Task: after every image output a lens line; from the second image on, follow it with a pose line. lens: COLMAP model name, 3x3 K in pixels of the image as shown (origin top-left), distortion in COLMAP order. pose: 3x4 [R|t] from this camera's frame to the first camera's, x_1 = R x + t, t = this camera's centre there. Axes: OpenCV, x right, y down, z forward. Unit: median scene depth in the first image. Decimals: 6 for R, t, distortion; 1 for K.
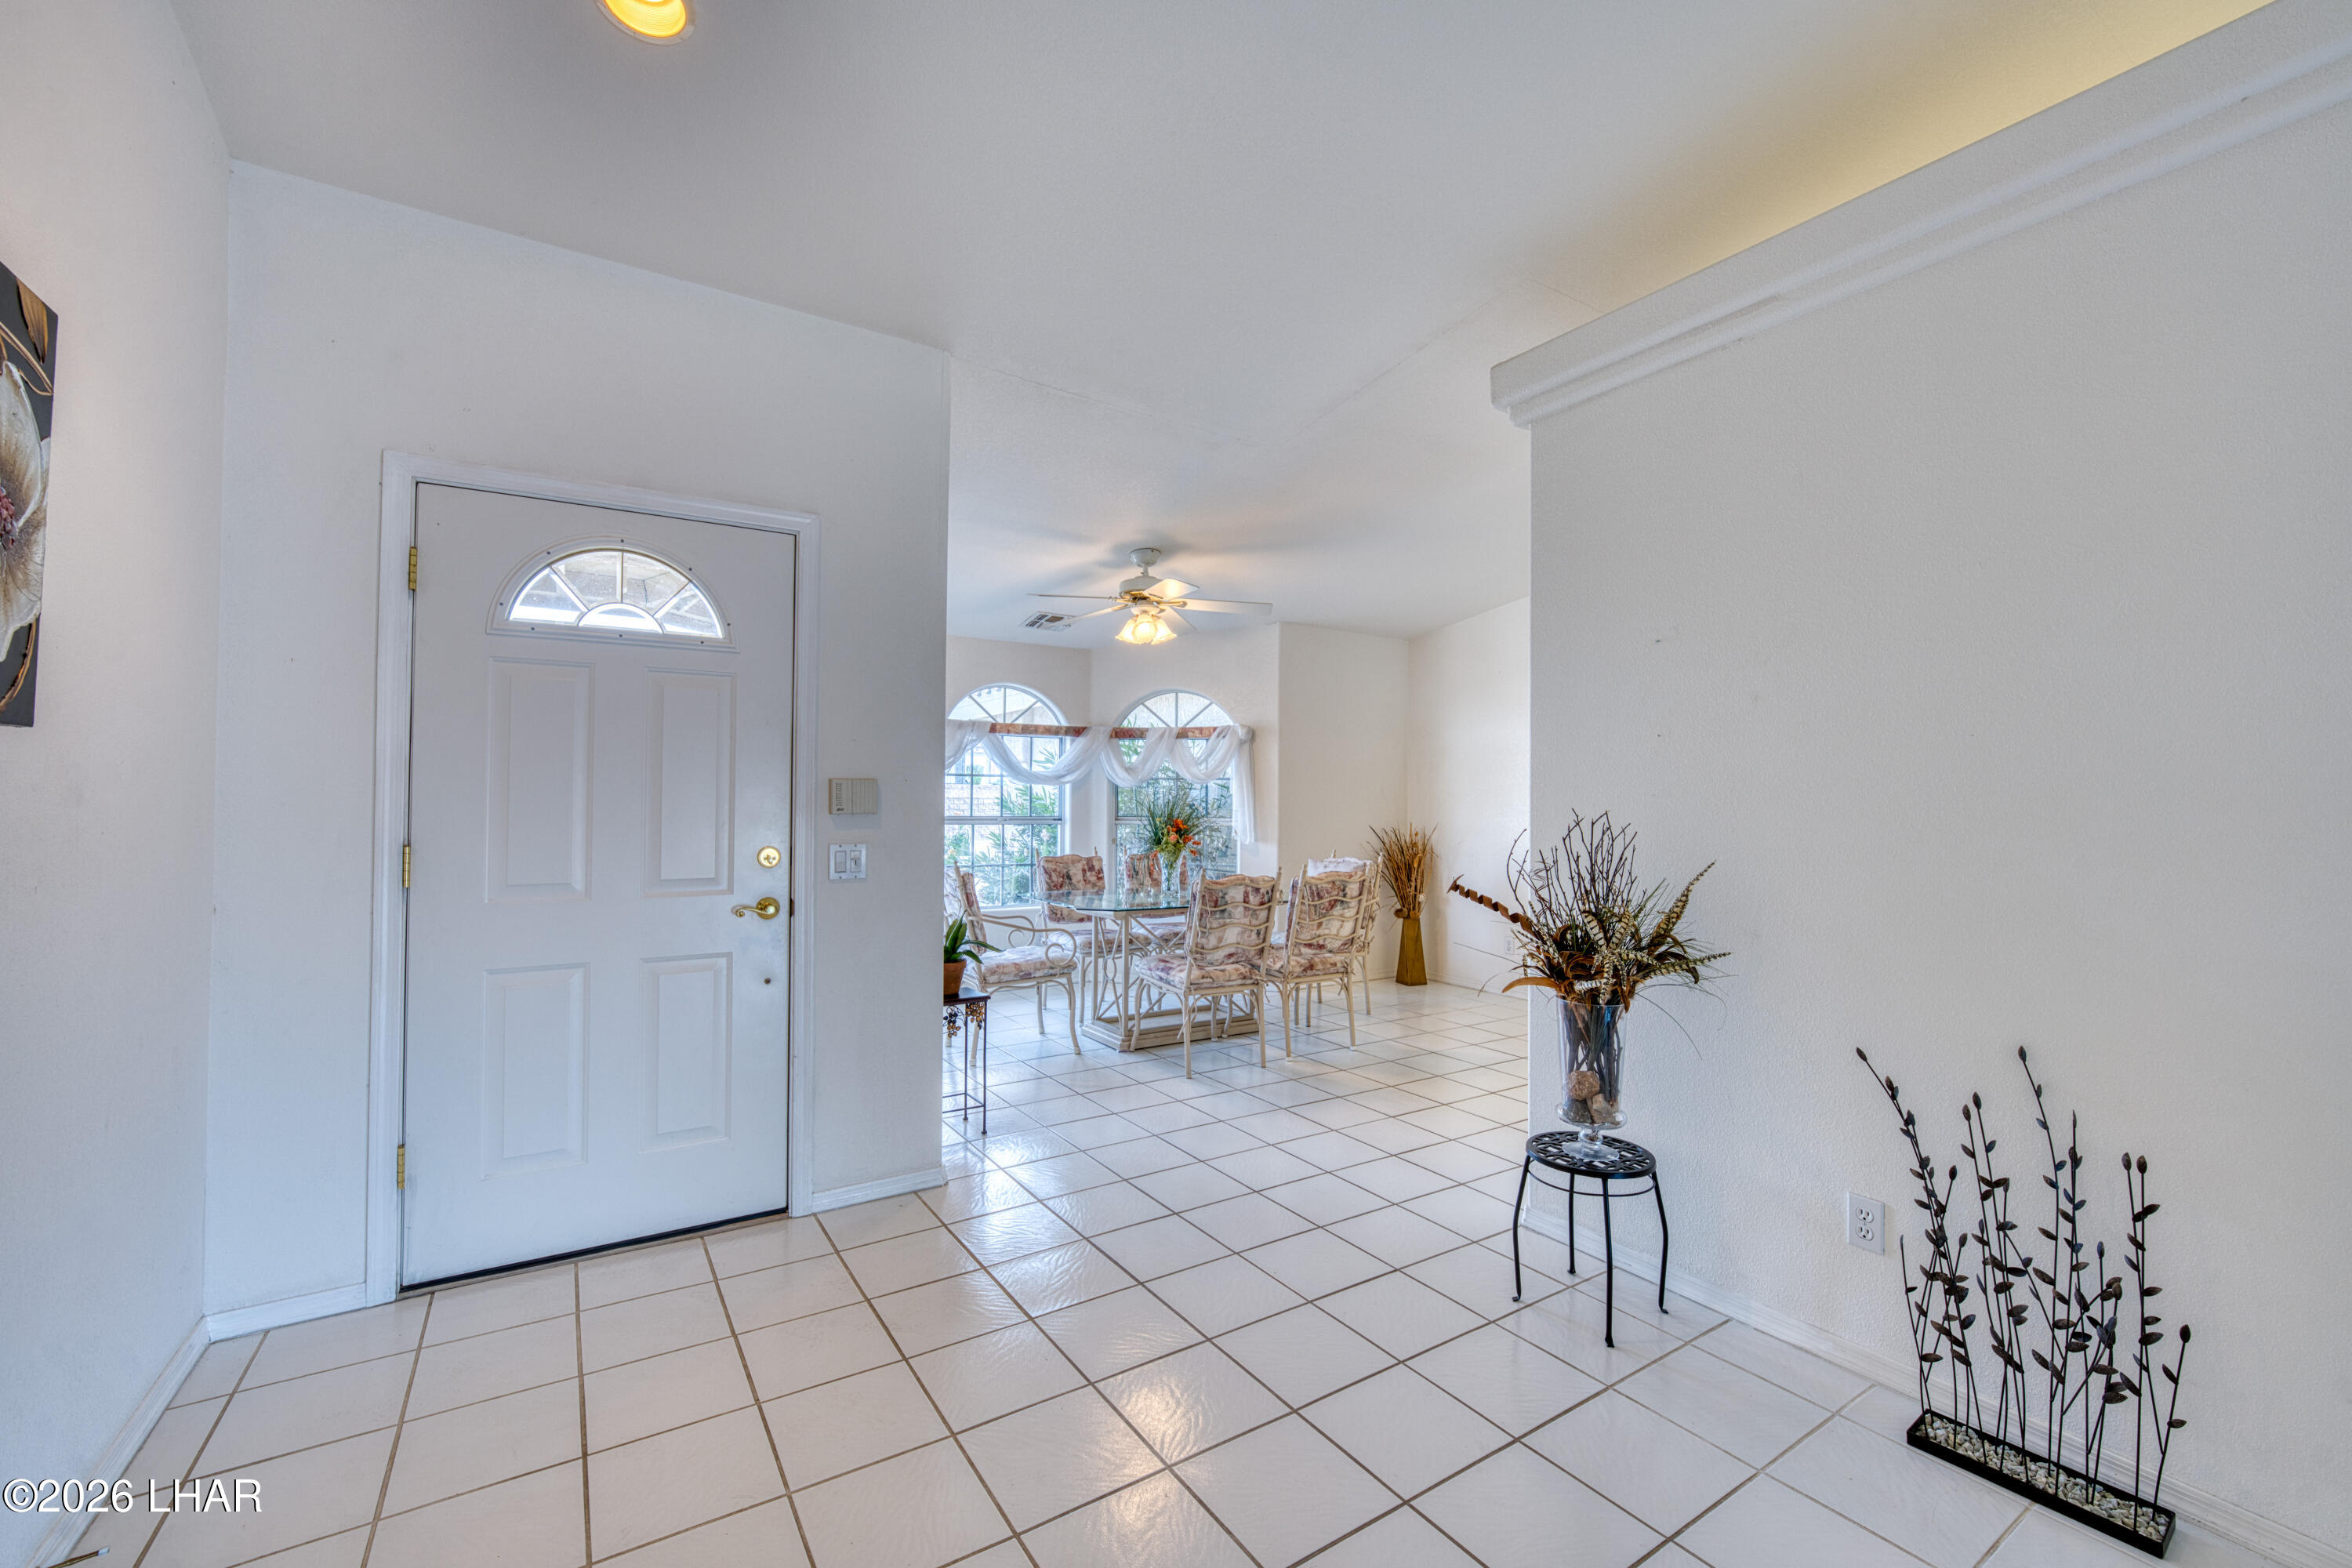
lens RADIAL K [[951.3, 0, 1175.8], [0, 951.3, 789.7], [0, 0, 1]] dist [-0.000066, 0.000645]
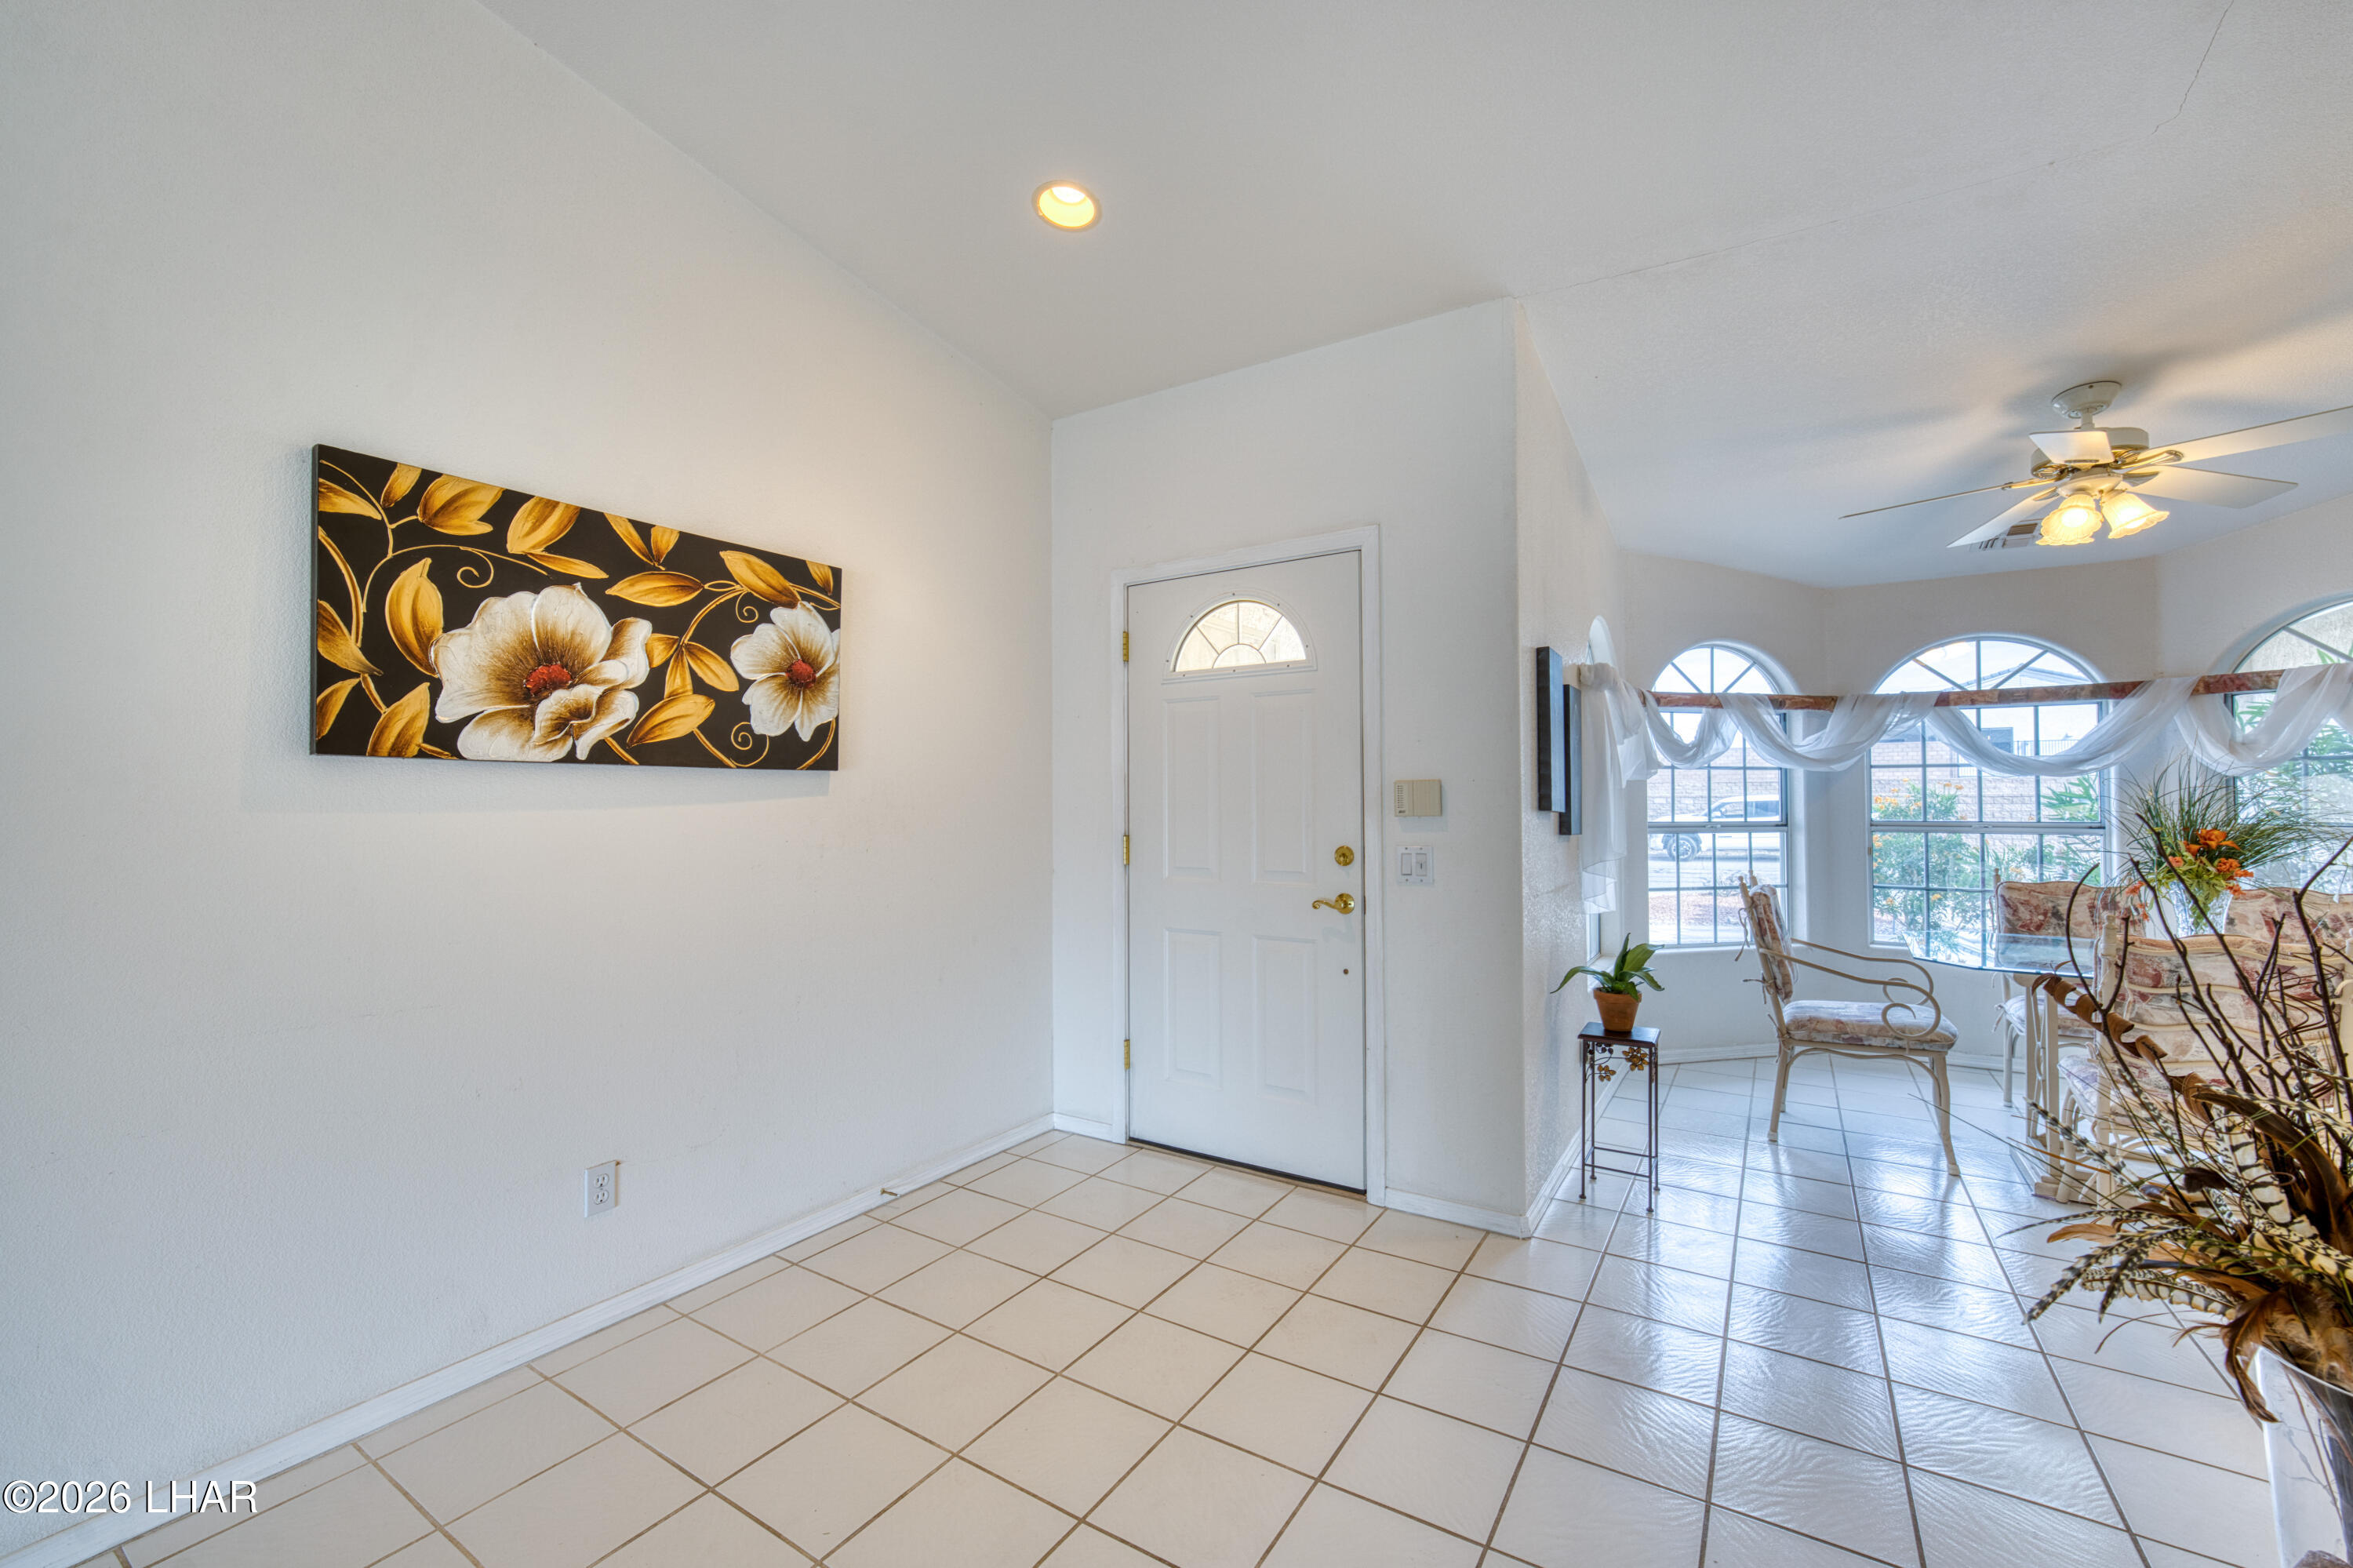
lens RADIAL K [[951.8, 0, 1184.2], [0, 951.8, 788.6], [0, 0, 1]] dist [-0.000066, 0.000645]
pose [[0.434615, -0.017790, -0.900441, 0.358327], [0.016905, 0.999790, -0.011594, 0.002841], [0.900458, -0.010183, 0.434824, 0.288274]]
